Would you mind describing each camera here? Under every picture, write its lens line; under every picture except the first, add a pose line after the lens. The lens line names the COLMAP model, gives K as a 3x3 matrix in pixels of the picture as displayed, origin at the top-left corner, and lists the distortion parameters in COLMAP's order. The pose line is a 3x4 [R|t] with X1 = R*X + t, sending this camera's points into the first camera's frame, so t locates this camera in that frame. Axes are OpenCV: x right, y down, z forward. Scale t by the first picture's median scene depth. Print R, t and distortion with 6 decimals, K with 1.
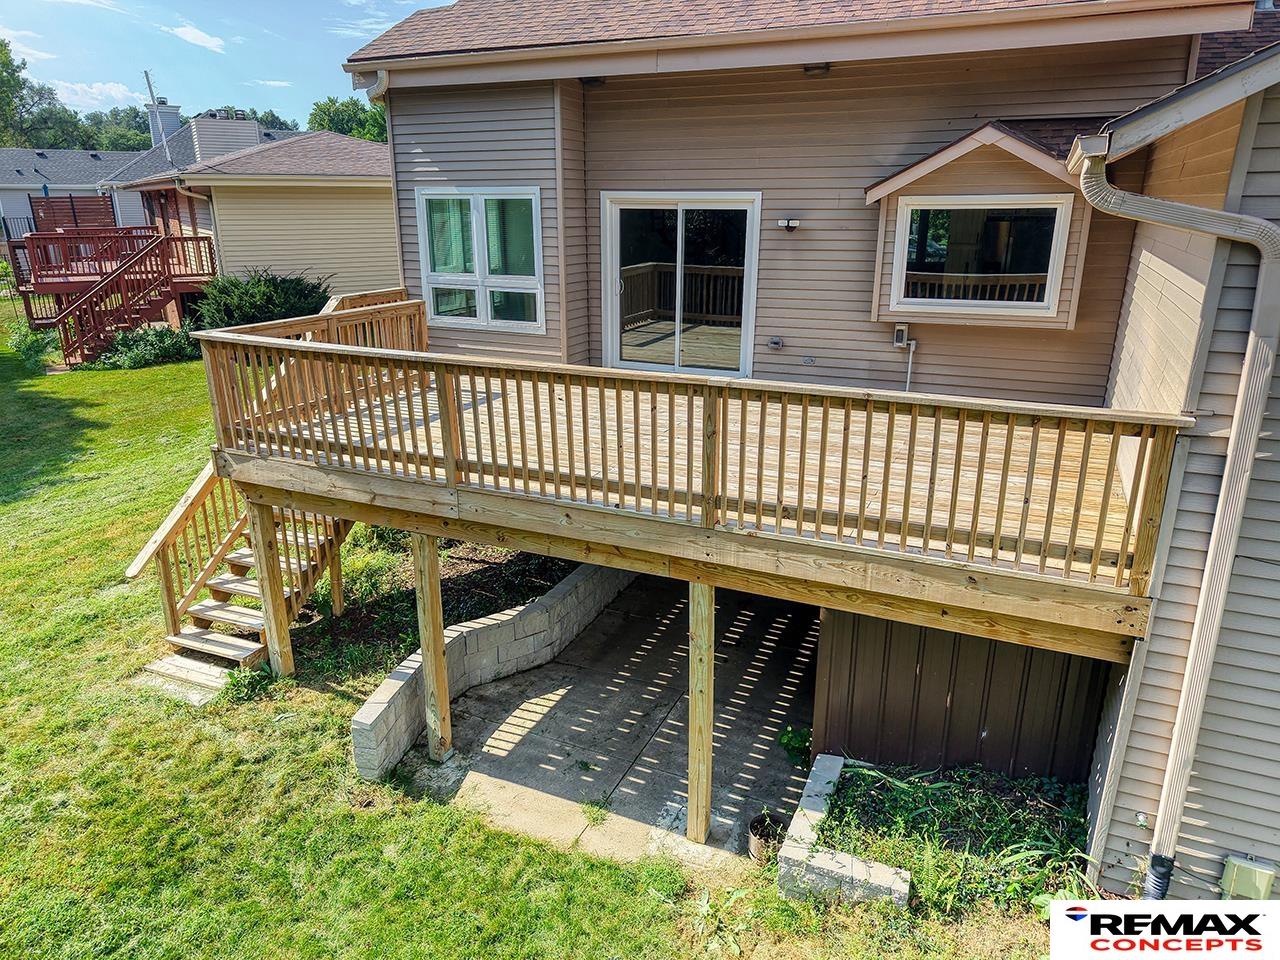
lens RADIAL K [[849.2, 0, 643.0], [0, 849.2, 481.3], [0, 0, 1]] dist [0.048033, -0.058422]
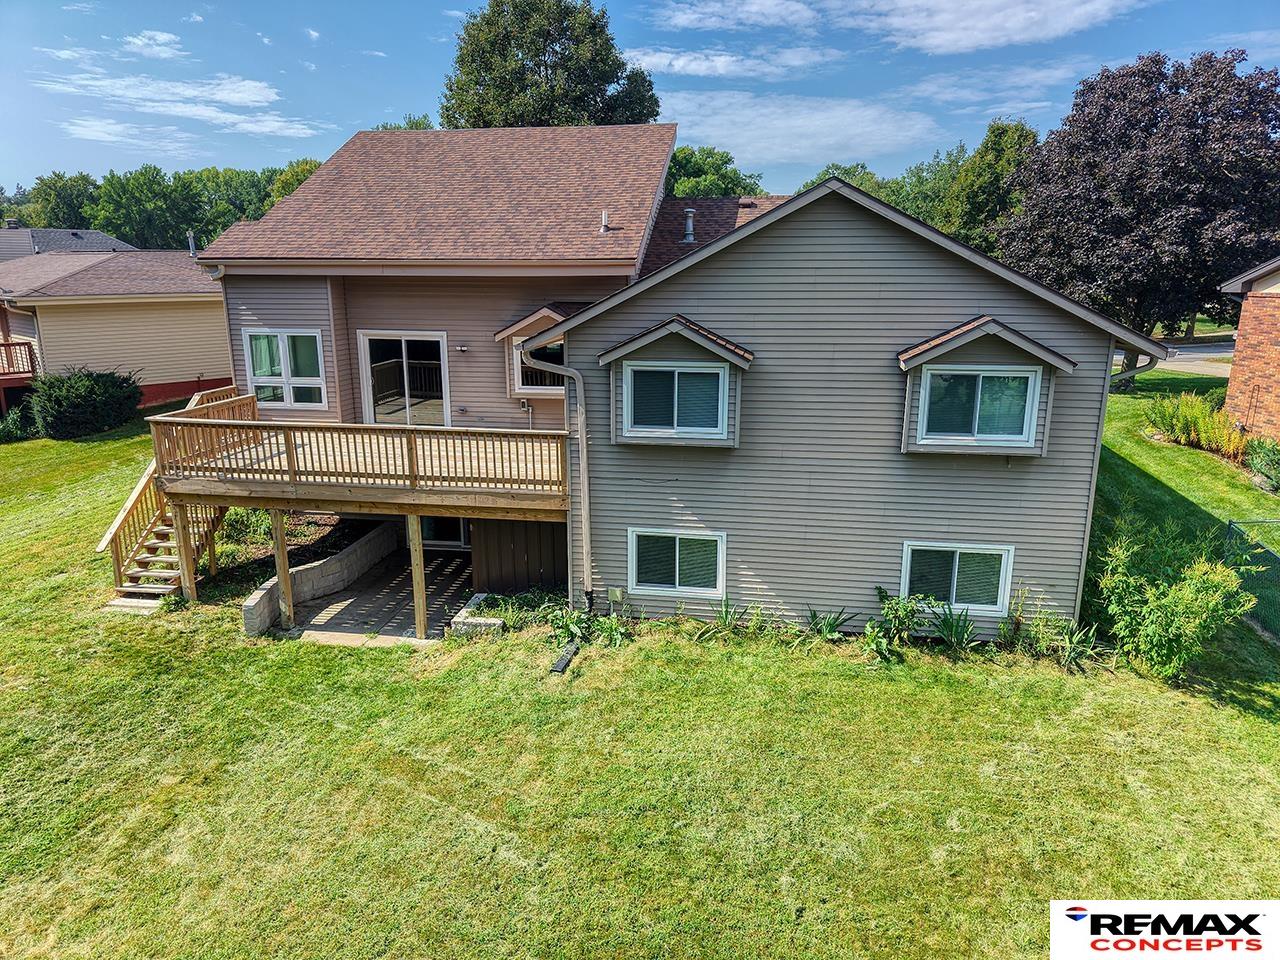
lens RADIAL K [[849.2, 0, 638.6], [0, 849.2, 485.5], [0, 0, 1]] dist [0.048033, -0.058422]
pose [[0.966096, -0.063962, 0.250135, 0.062264], [0.080673, 0.995102, -0.057125, 0.158863], [-0.245256, 0.075367, 0.966524, -1.005744]]
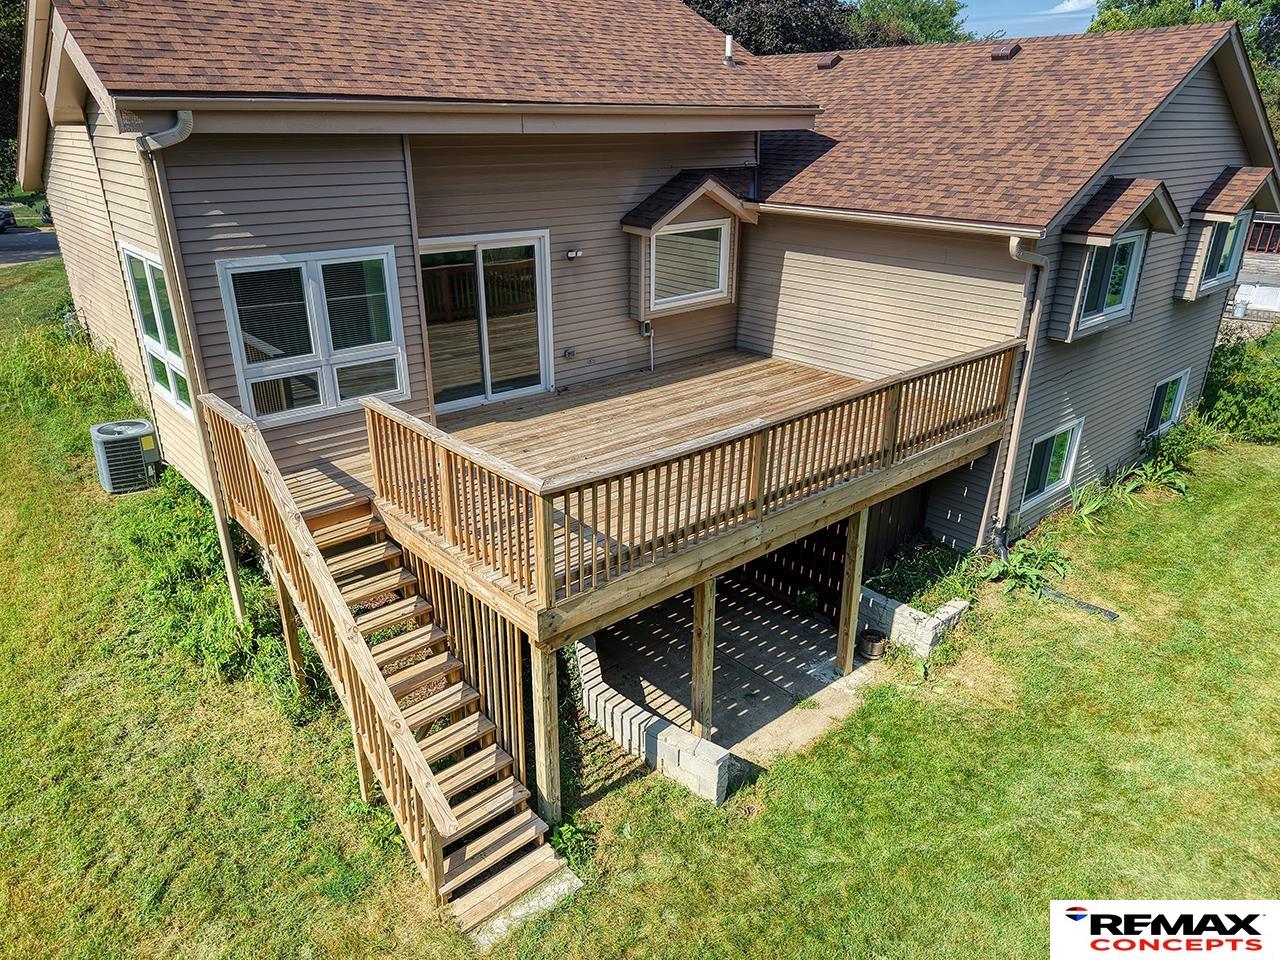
lens RADIAL K [[849.2, 0, 635.3], [0, 849.2, 483.5], [0, 0, 1]] dist [0.048033, -0.058422]
pose [[0.432613, -0.346696, 0.832255, -0.990281], [0.284929, 0.928371, 0.238626, -0.290180], [-0.855372, 0.133901, 0.500410, 0.407443]]
